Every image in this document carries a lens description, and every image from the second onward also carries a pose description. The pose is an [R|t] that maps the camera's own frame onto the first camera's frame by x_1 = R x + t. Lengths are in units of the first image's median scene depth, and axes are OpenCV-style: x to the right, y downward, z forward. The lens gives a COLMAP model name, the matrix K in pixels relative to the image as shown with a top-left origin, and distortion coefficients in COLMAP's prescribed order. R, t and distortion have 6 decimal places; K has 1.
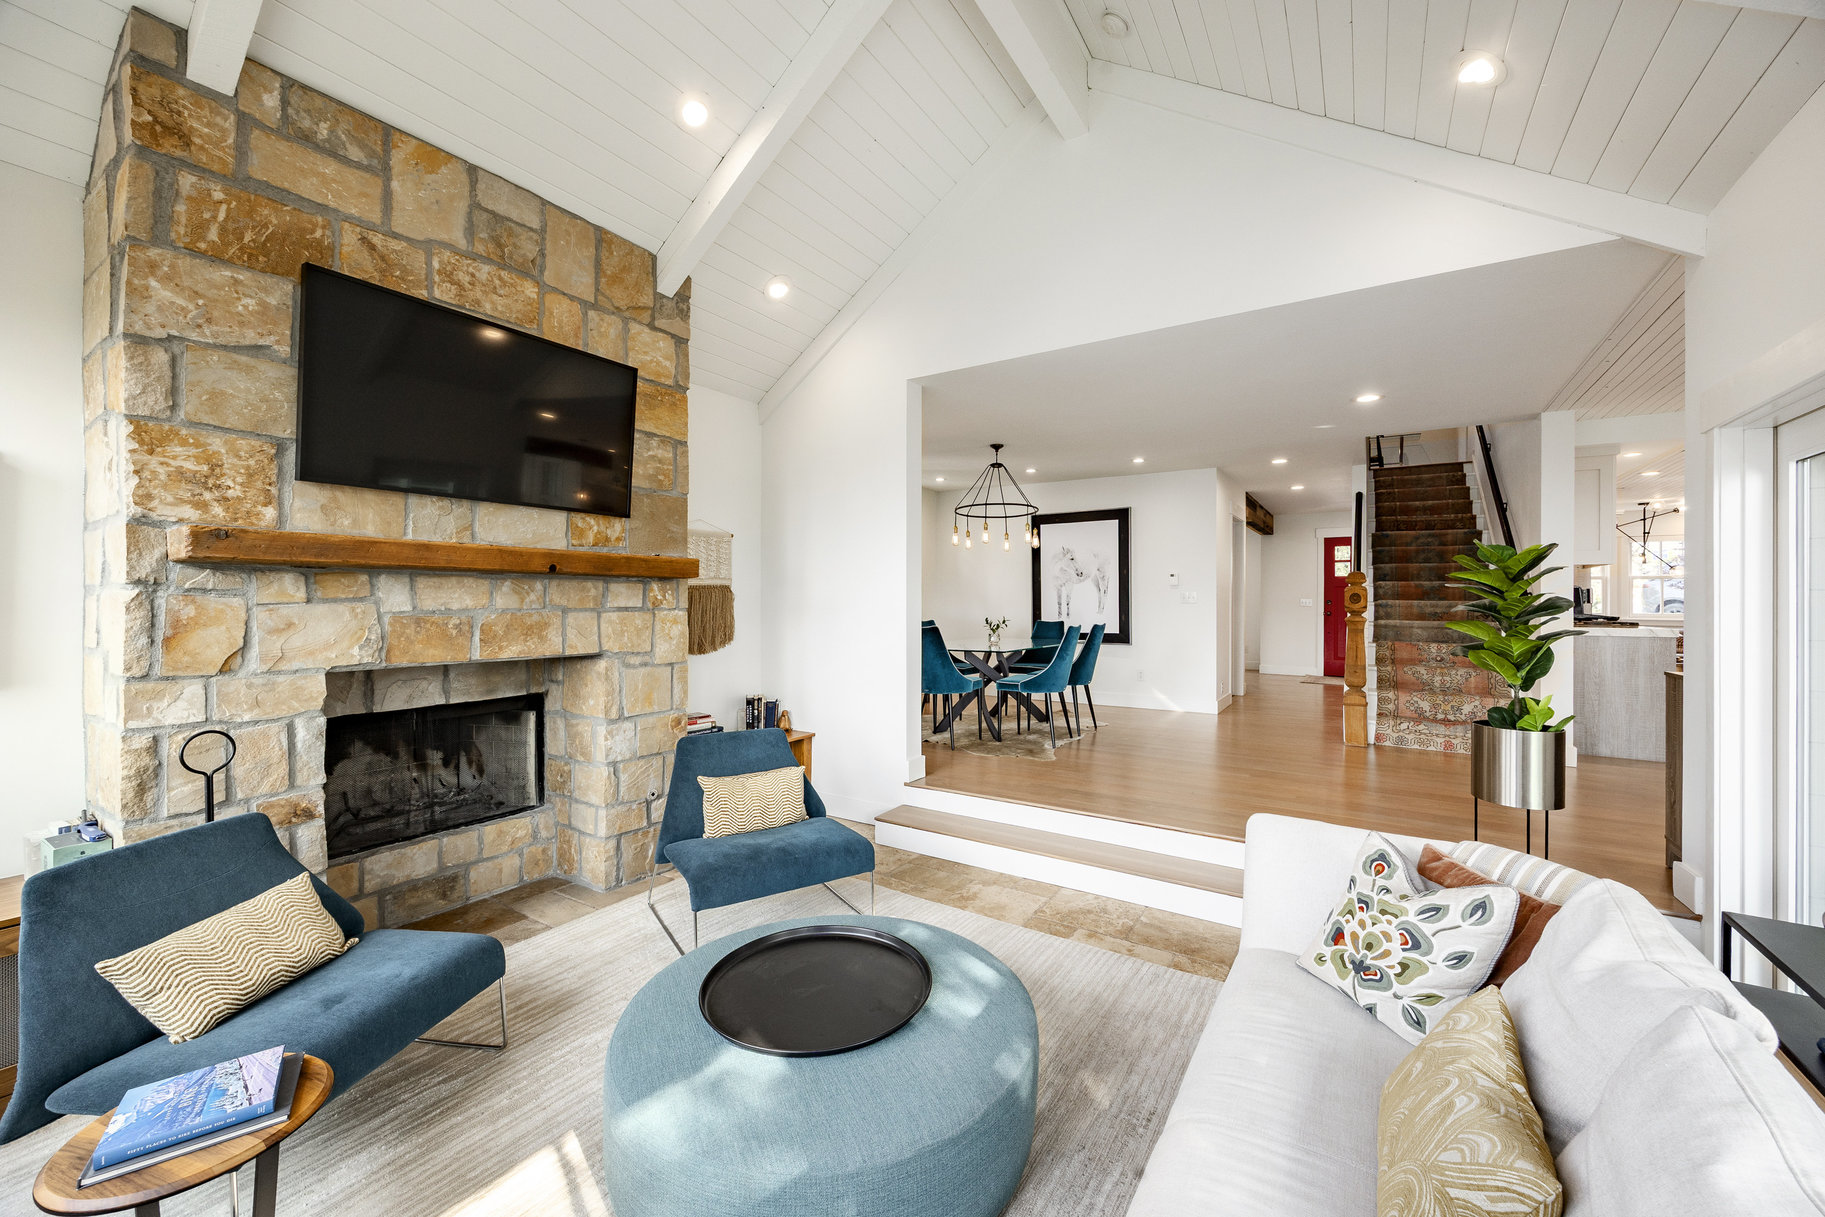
lens RADIAL K [[708.1, 0, 918.4], [0, 708.1, 606.3], [0, 0, 1]] dist [-0.002833, -0.000206]
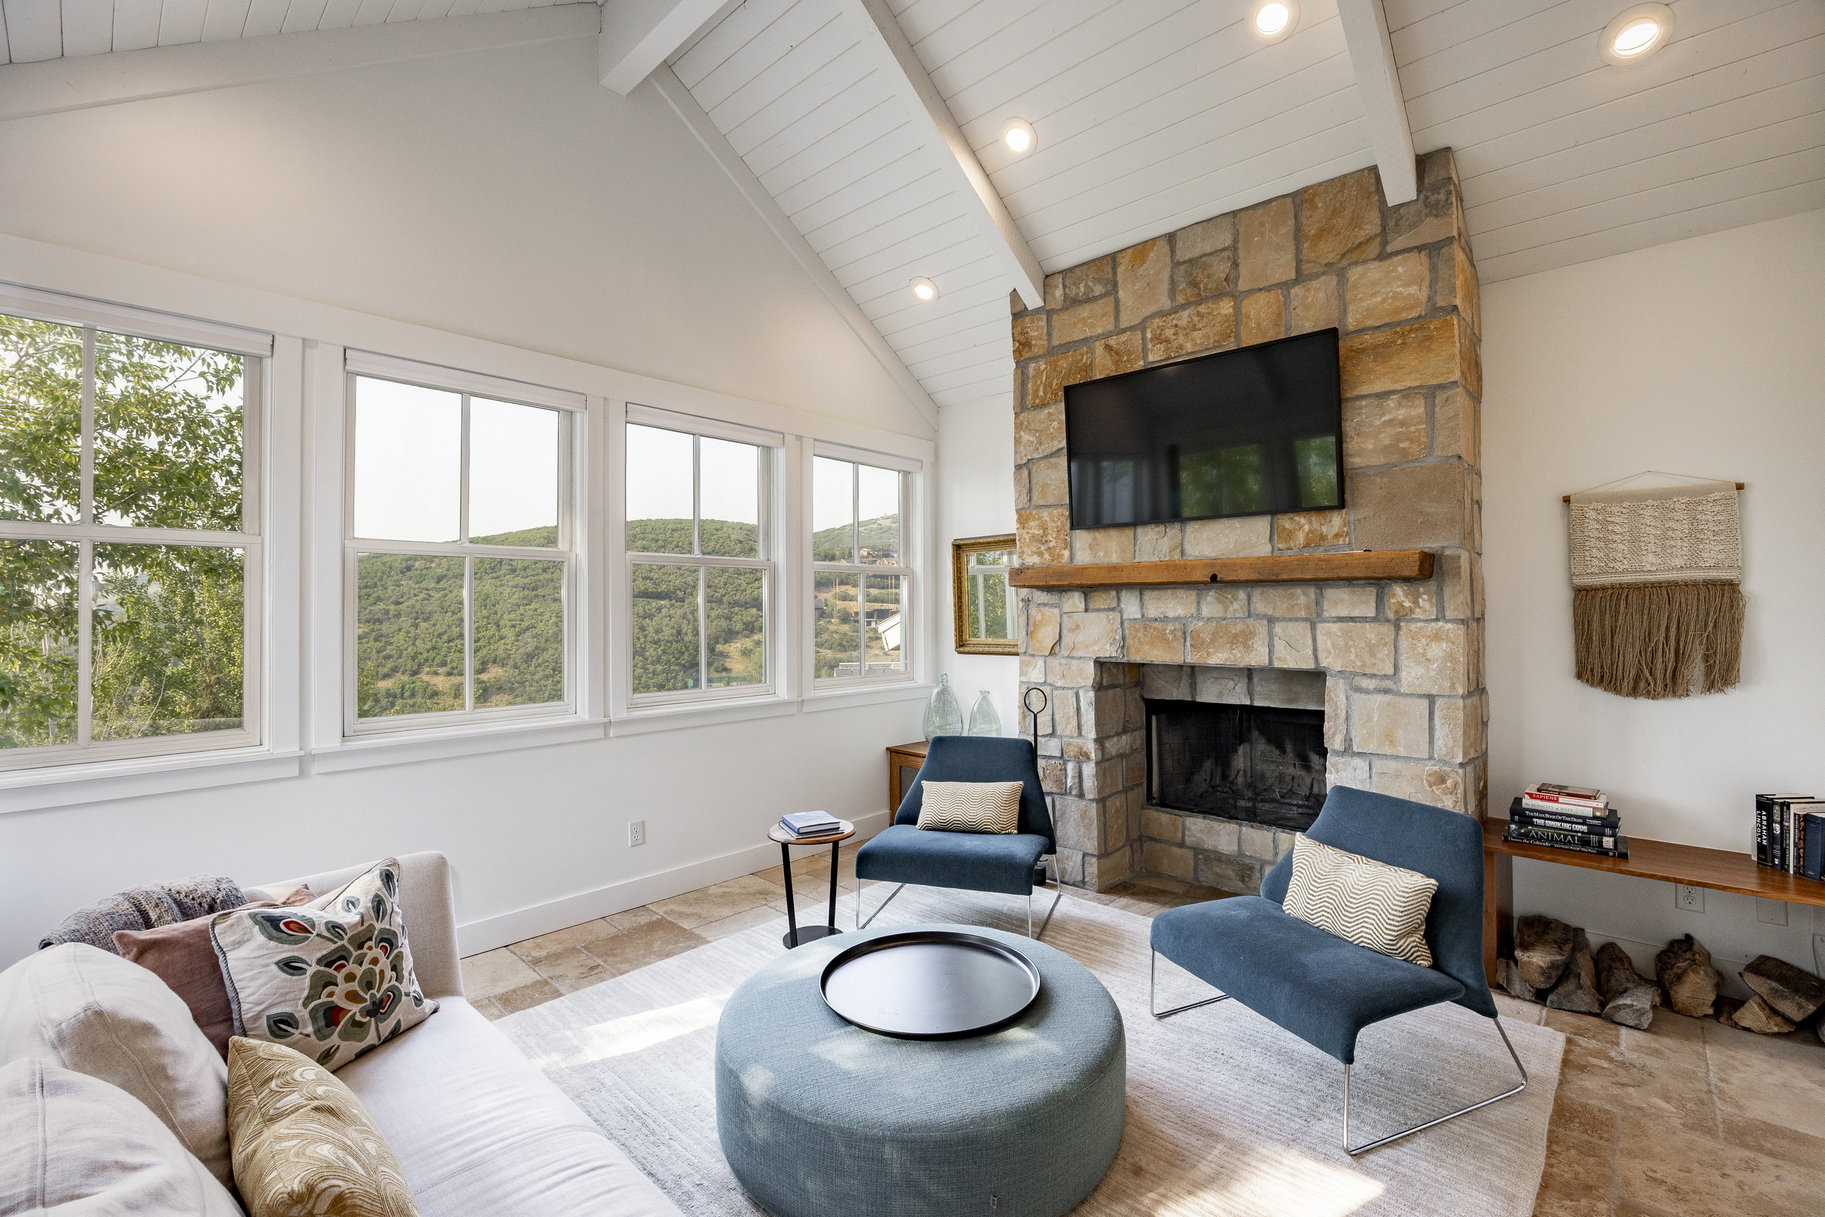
lens RADIAL K [[769.5, 0, 917.4], [0, 769.5, 602.0], [0, 0, 1]] dist [-0.015993, -0.000342]
pose [[-0.165147, -0.010348, -0.986215, 0.610562], [-0.003581, 0.999945, -0.009892, -0.006317], [0.986262, 0.001898, -0.165175, 0.732318]]
